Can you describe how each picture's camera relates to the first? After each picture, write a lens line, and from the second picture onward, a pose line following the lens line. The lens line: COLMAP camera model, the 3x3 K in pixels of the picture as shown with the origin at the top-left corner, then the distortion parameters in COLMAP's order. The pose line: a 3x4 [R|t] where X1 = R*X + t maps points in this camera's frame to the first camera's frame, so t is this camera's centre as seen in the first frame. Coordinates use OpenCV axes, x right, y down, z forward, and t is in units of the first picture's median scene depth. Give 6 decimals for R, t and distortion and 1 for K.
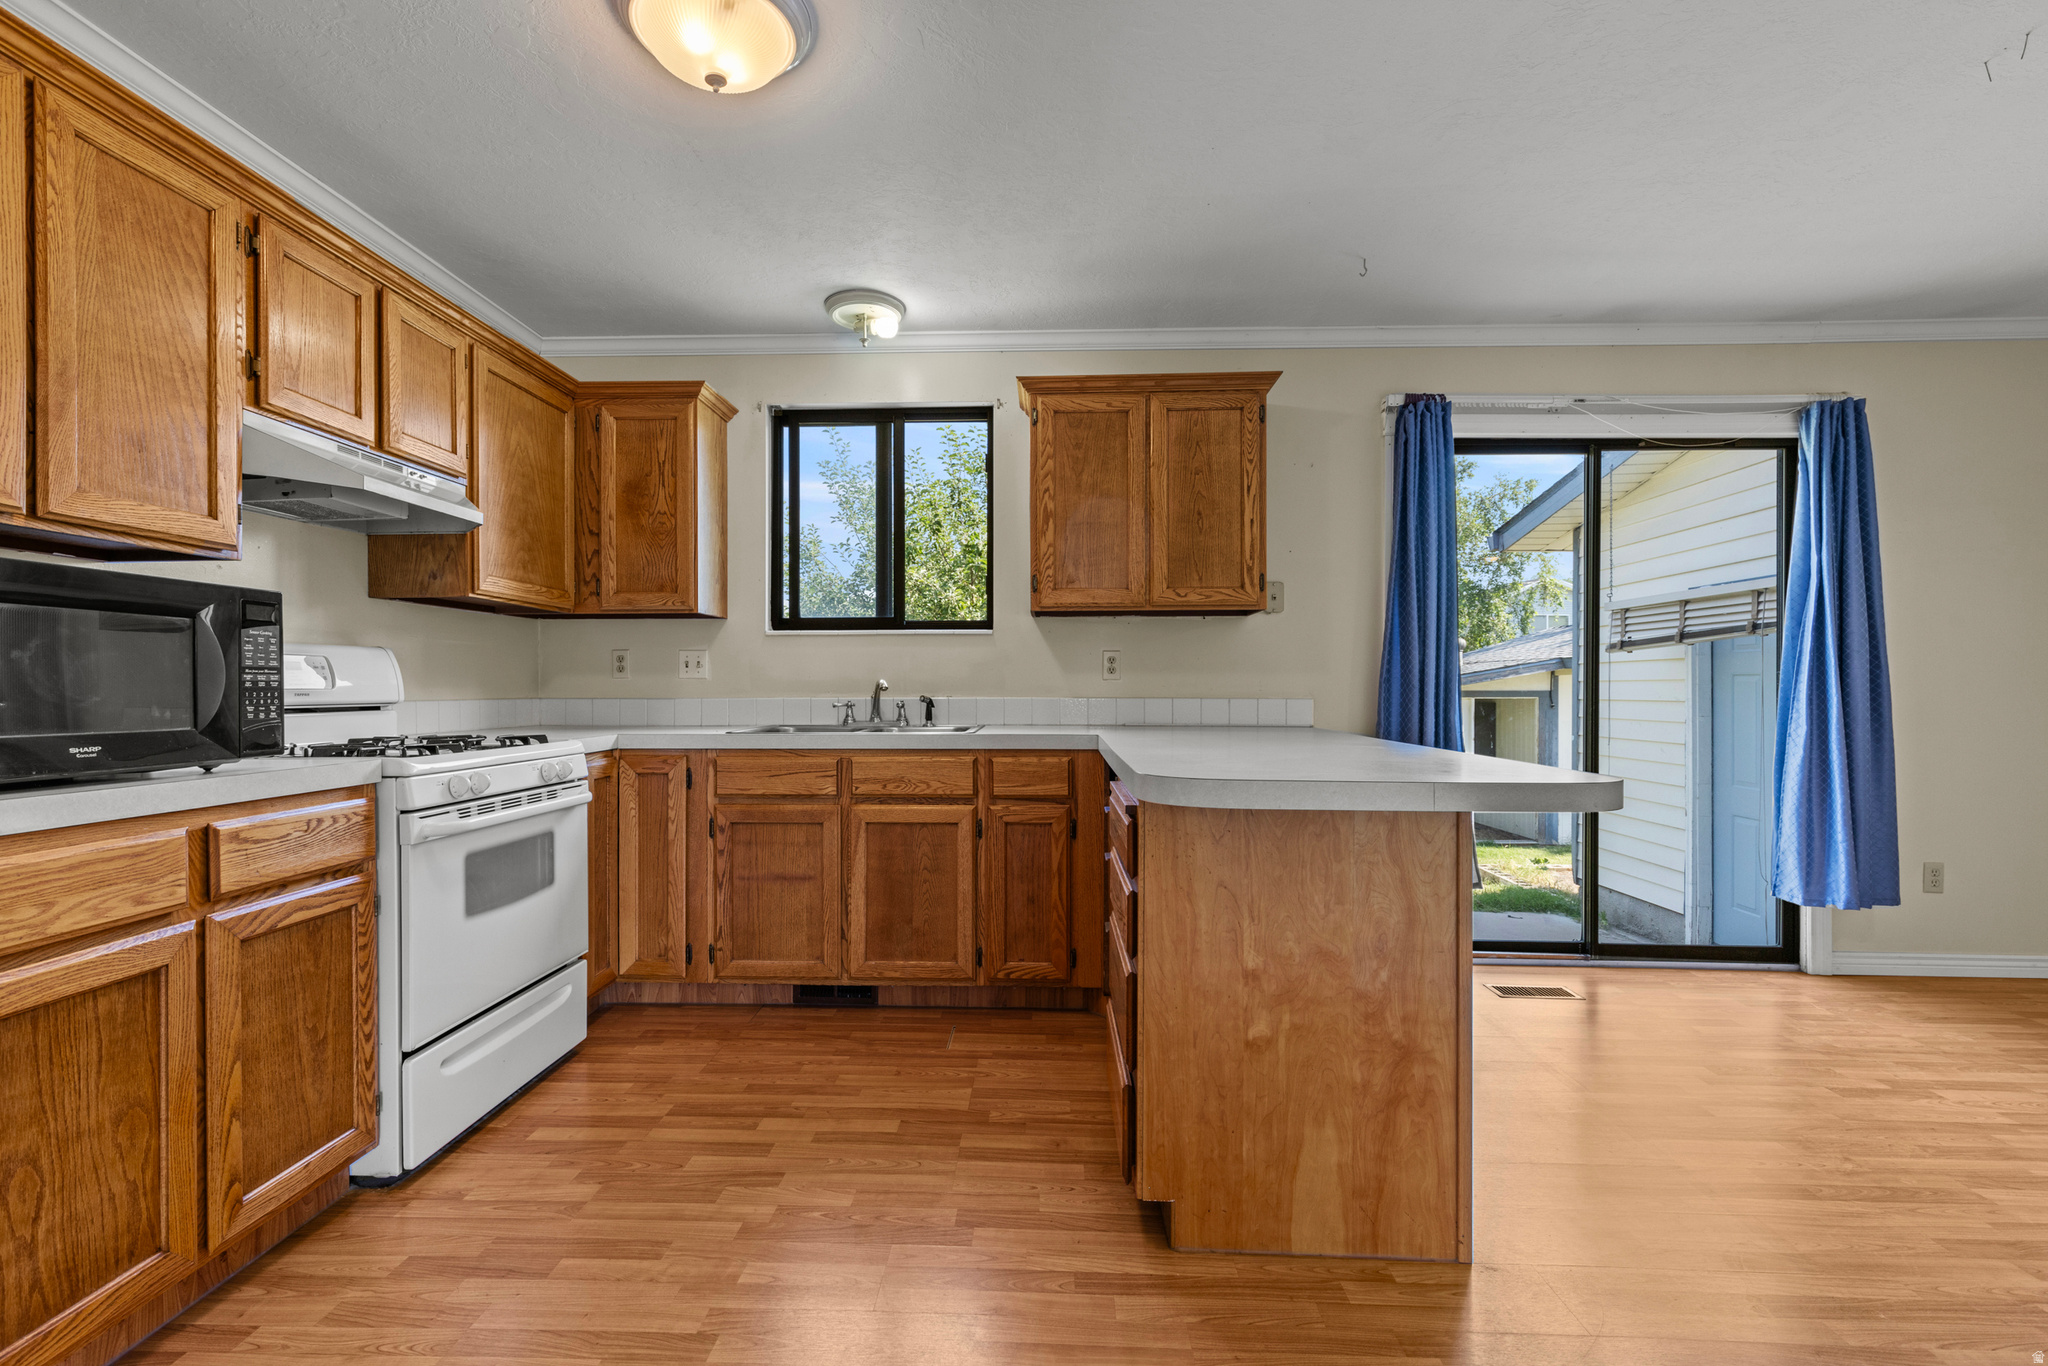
lens RADIAL K [[922.8, 0, 1011.6], [0, 922.8, 686.6], [0, 0, 1]] dist [0.008874, -0.001931]
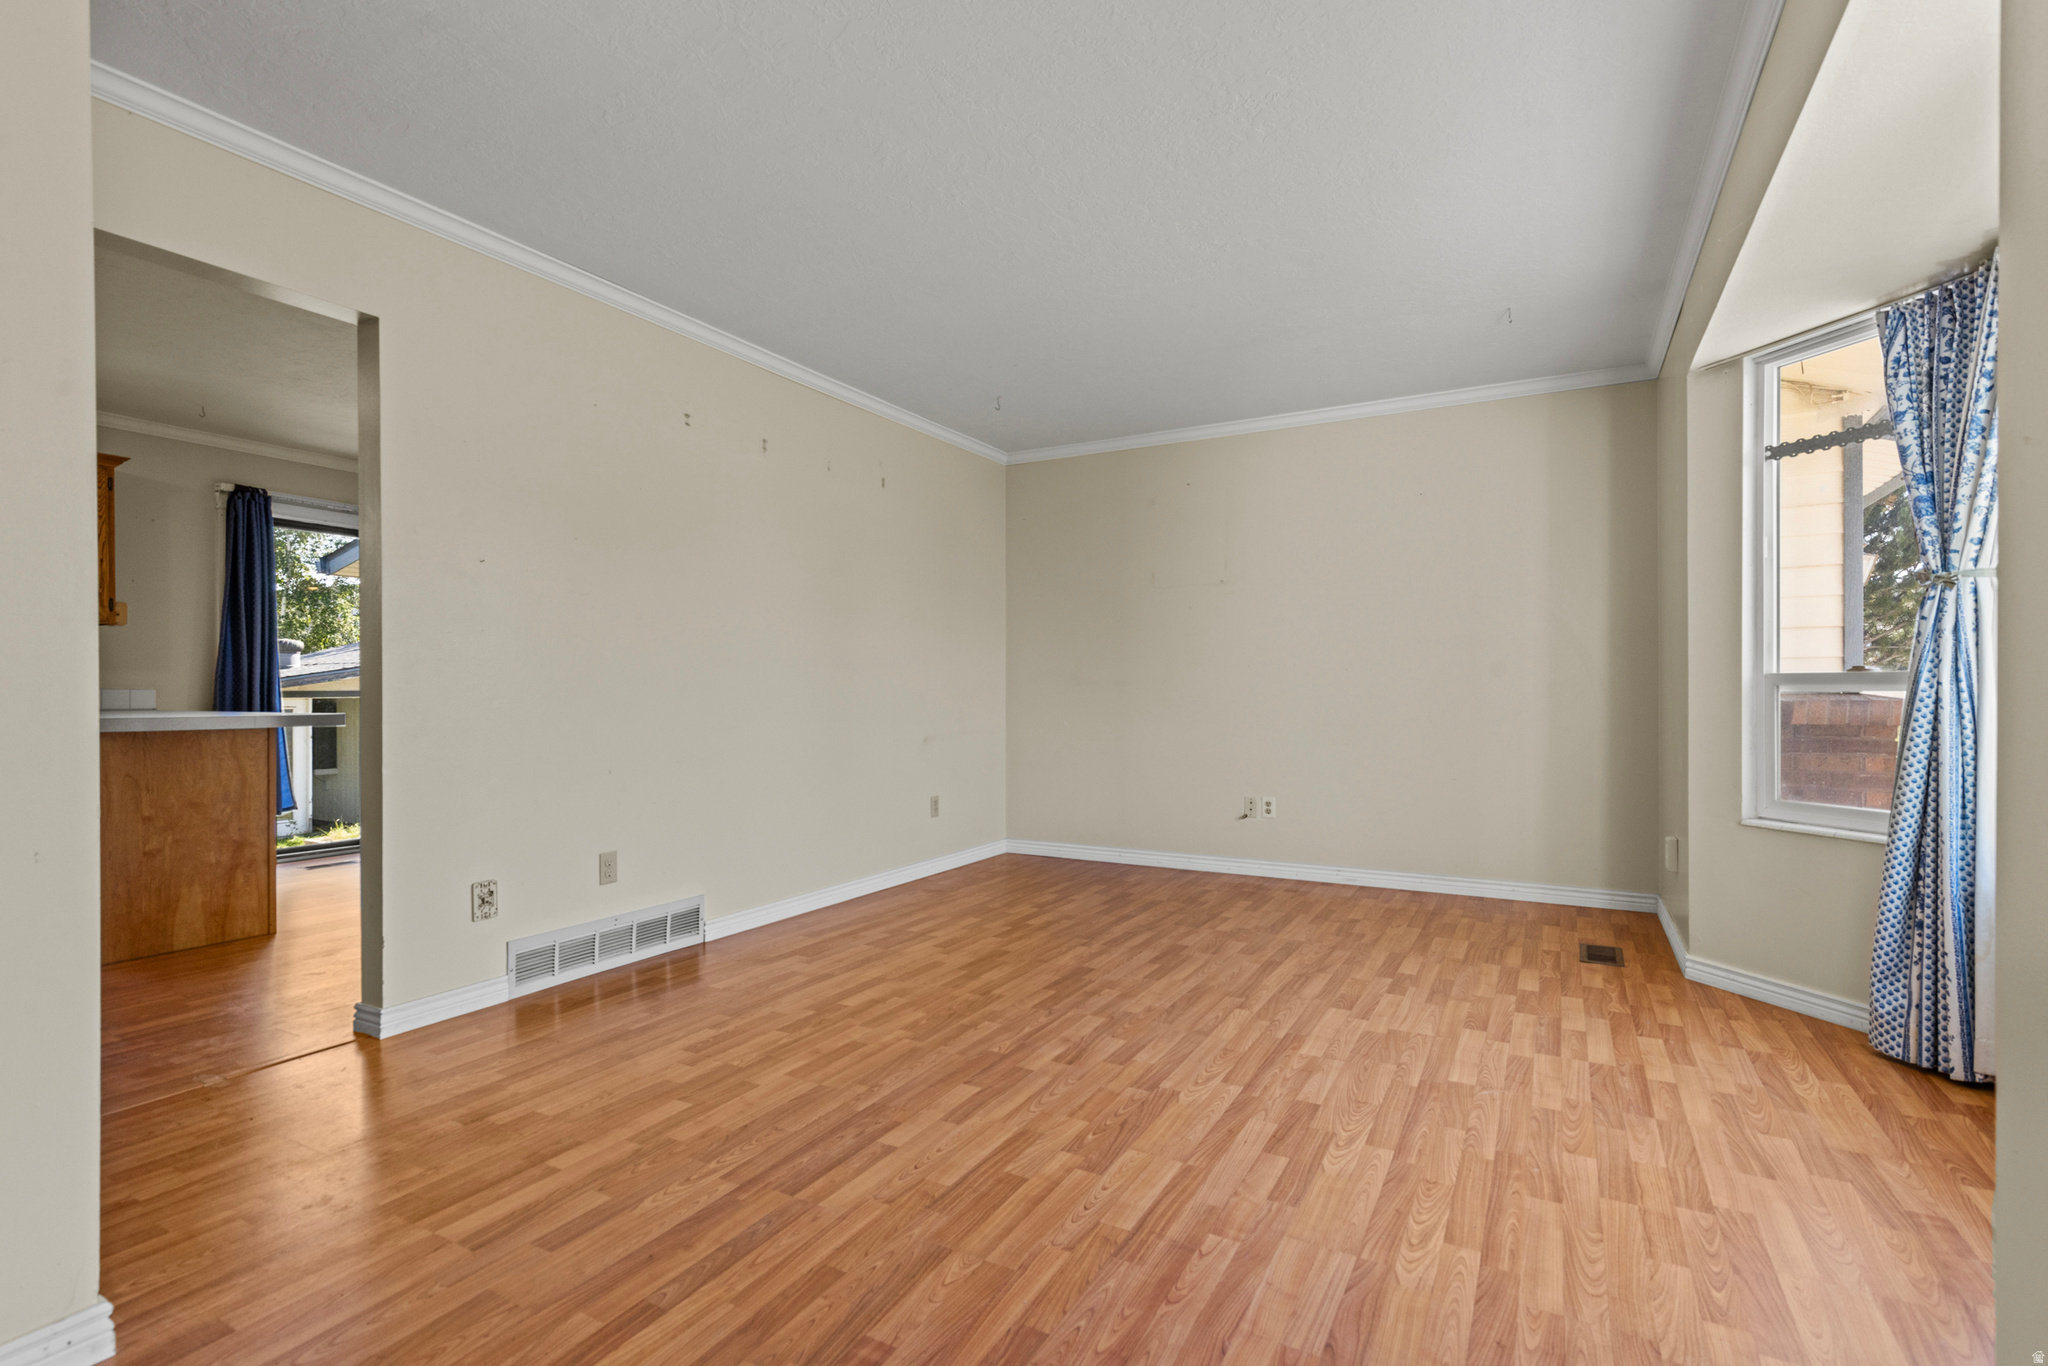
lens RADIAL K [[922.8, 0, 1029.0], [0, 922.8, 692.1], [0, 0, 1]] dist [0.008874, -0.001931]
pose [[0.440245, -0.003824, 0.897869, -0.618264], [0.002418, 0.999992, 0.003074, 0.029930], [-0.897874, 0.000818, 0.440251, -1.404214]]
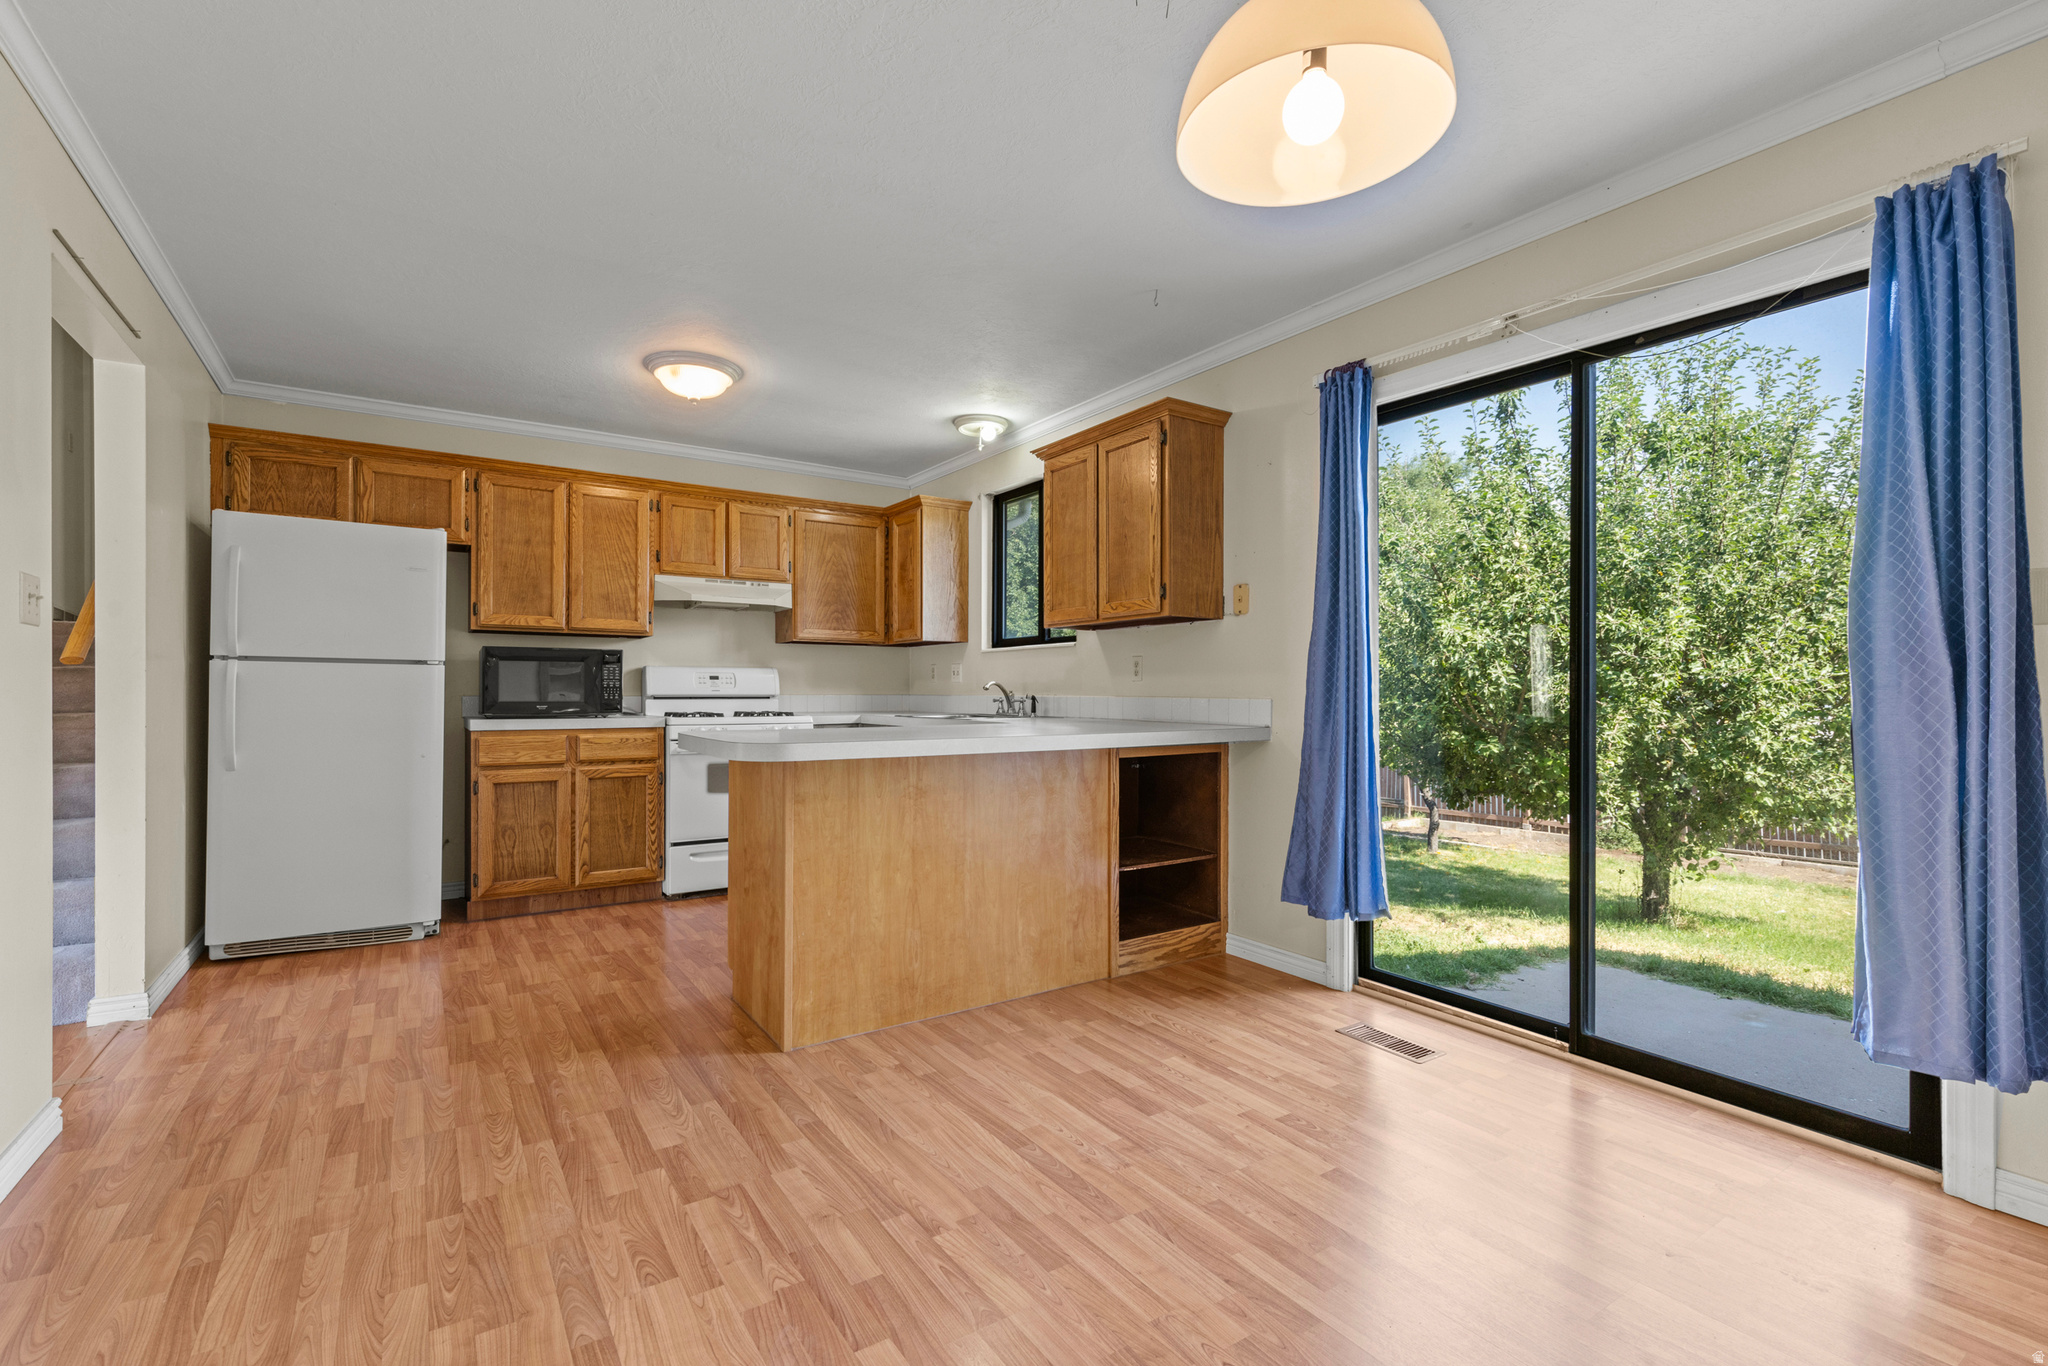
lens RADIAL K [[922.8, 0, 1011.0], [0, 922.8, 685.9], [0, 0, 1]] dist [0.008874, -0.001931]
pose [[0.576294, -0.003348, -0.817236, 1.708924], [-0.002107, 0.999982, -0.005582, 0.009794], [0.817240, 0.004939, 0.576277, 0.353117]]
